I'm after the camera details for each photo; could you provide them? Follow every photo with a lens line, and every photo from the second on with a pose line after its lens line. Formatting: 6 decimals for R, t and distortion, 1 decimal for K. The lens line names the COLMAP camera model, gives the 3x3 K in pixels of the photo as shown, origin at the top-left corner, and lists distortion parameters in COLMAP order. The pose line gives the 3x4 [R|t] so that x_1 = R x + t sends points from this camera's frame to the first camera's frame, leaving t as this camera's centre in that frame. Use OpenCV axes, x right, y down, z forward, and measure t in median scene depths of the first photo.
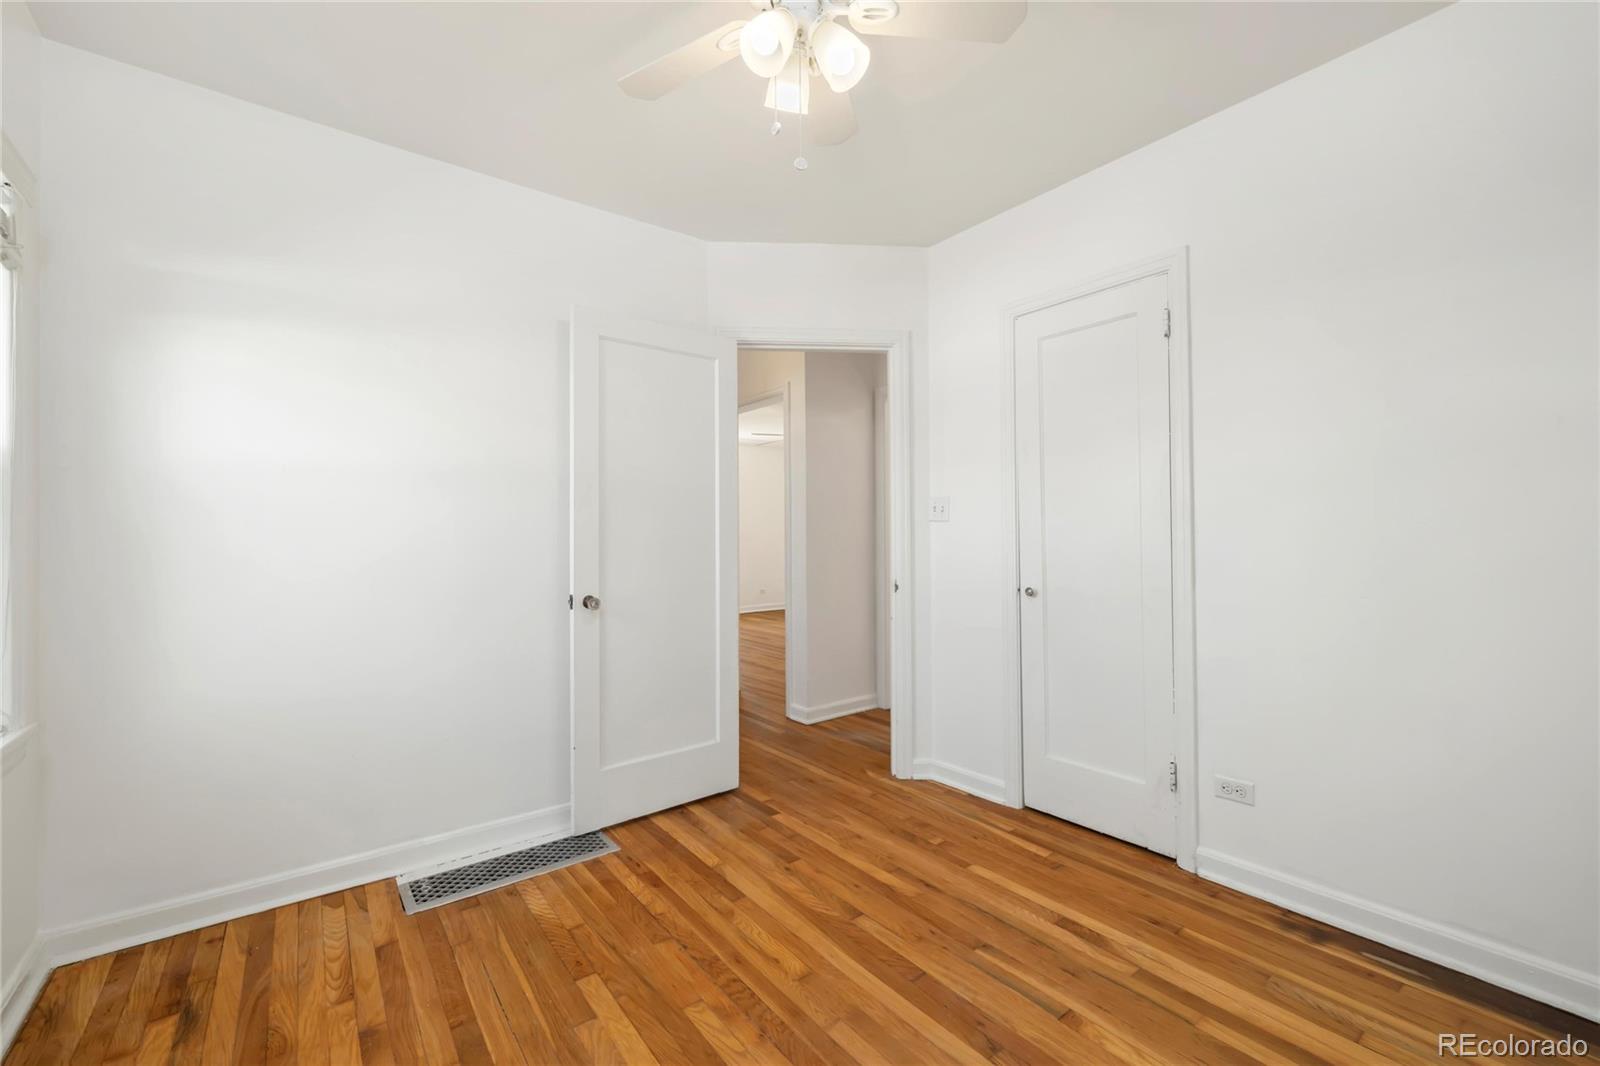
lens RADIAL K [[696.7, 0, 803.8], [0, 696.7, 526.3], [0, 0, 1]] dist [0.001214, -0.000198]
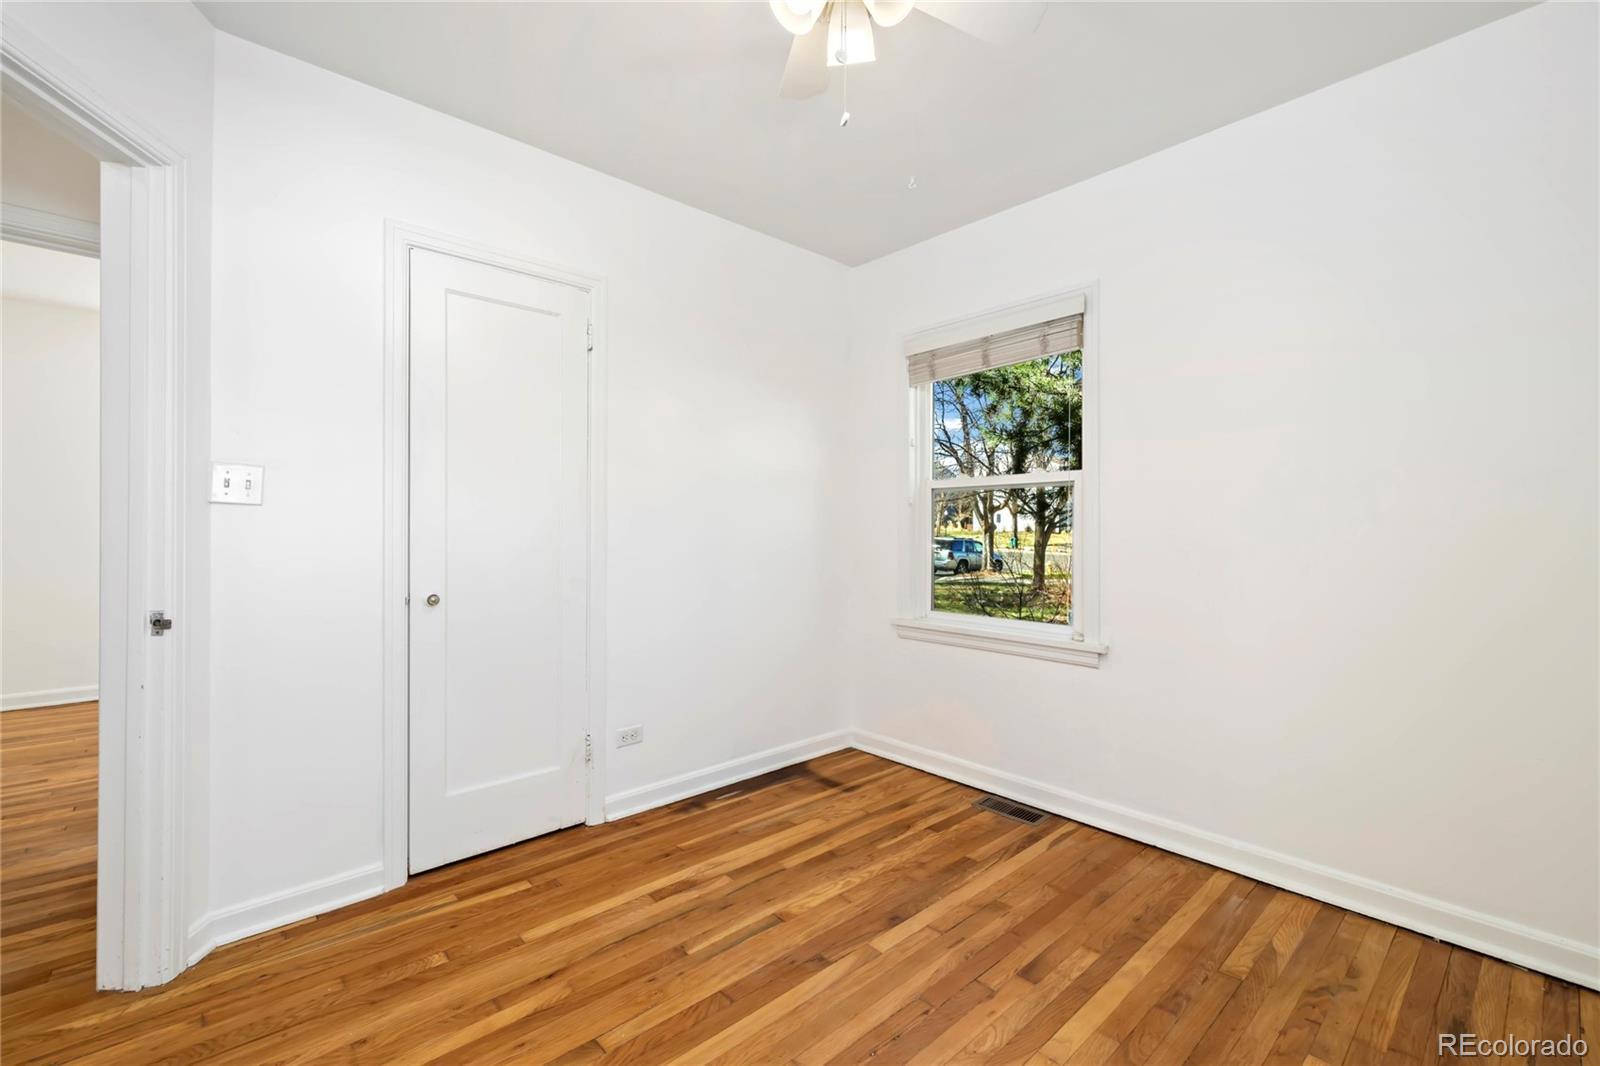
lens RADIAL K [[696.7, 0, 803.8], [0, 696.7, 526.3], [0, 0, 1]] dist [0.001214, -0.000198]
pose [[-0.116977, 0.014319, 0.993031, -0.666153], [-0.015625, 0.999746, -0.016256, 0.020841], [-0.993012, -0.017418, -0.116724, 0.855347]]
